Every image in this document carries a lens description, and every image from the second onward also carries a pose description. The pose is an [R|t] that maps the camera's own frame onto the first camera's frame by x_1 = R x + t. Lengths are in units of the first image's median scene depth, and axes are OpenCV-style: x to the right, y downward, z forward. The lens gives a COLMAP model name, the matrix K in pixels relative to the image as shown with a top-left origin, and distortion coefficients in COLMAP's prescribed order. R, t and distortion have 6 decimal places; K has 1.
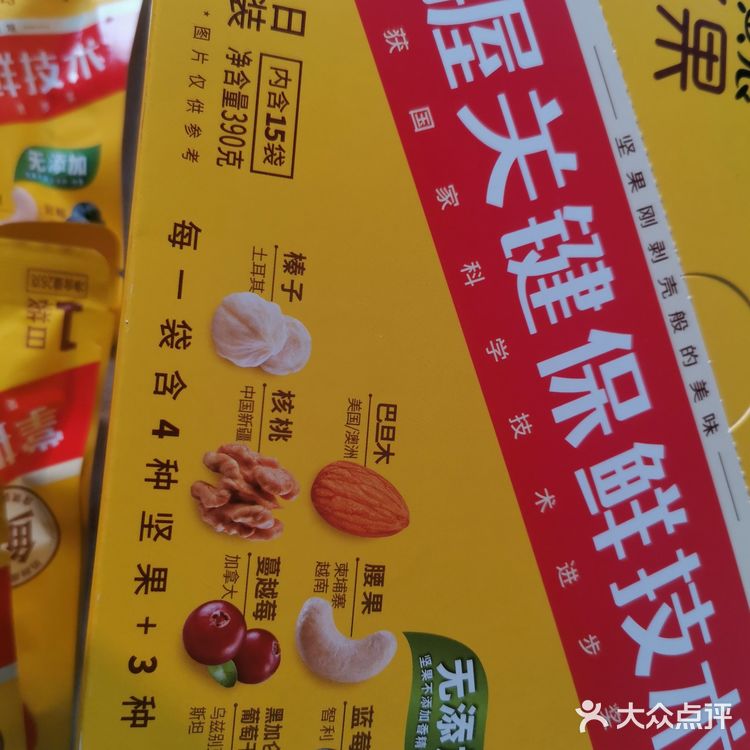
lens RADIAL K [[755.5, 0, 373.7], [0, 755.5, 379.1], [0, 0, 1]] dist [0.067590, -0.134961]
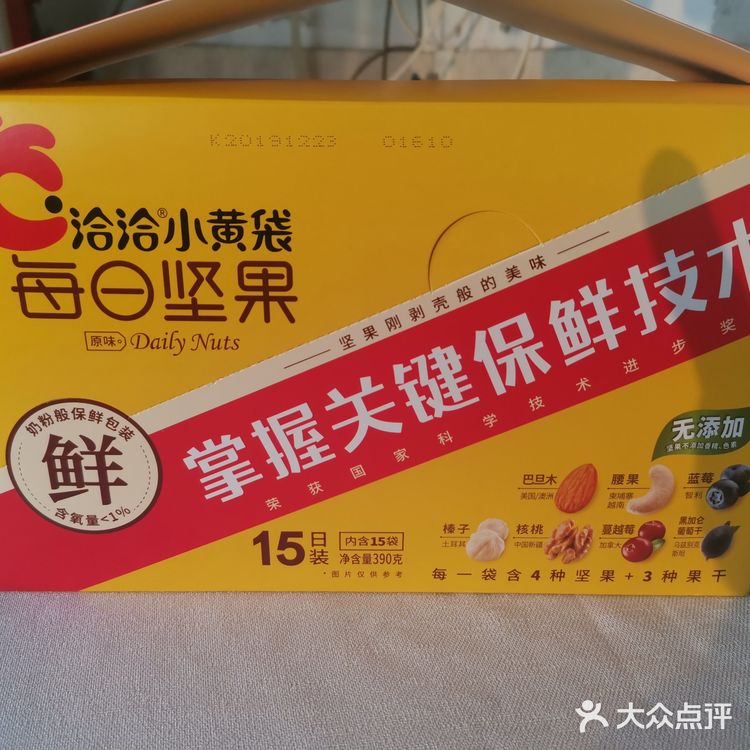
lens RADIAL K [[755.5, 0, 373.7], [0, 755.5, 379.1], [0, 0, 1]] dist [0.067590, -0.134961]
pose [[-0.066614, -0.768279, -0.636639, 1.285937], [0.994579, -0.102187, 0.019250, -0.310412], [-0.079846, -0.631905, 0.770922, -0.190109]]
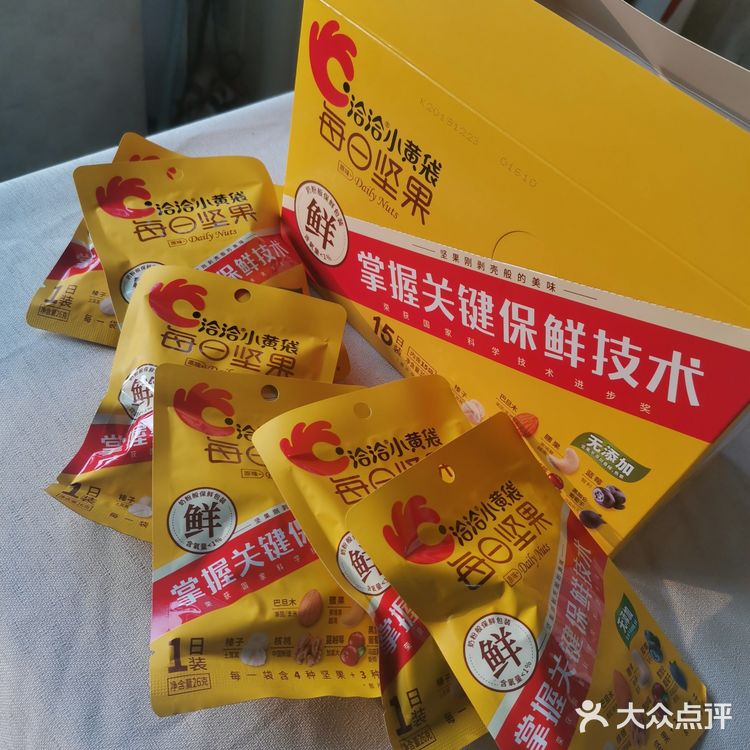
lens RADIAL K [[755.5, 0, 373.7], [0, 755.5, 379.1], [0, 0, 1]] dist [0.067590, -0.134961]
pose [[-0.098940, -0.525450, -0.845052, 2.224474], [0.703780, 0.563417, -0.432730, 0.794759], [0.703494, -0.637546, 0.314056, -0.113118]]
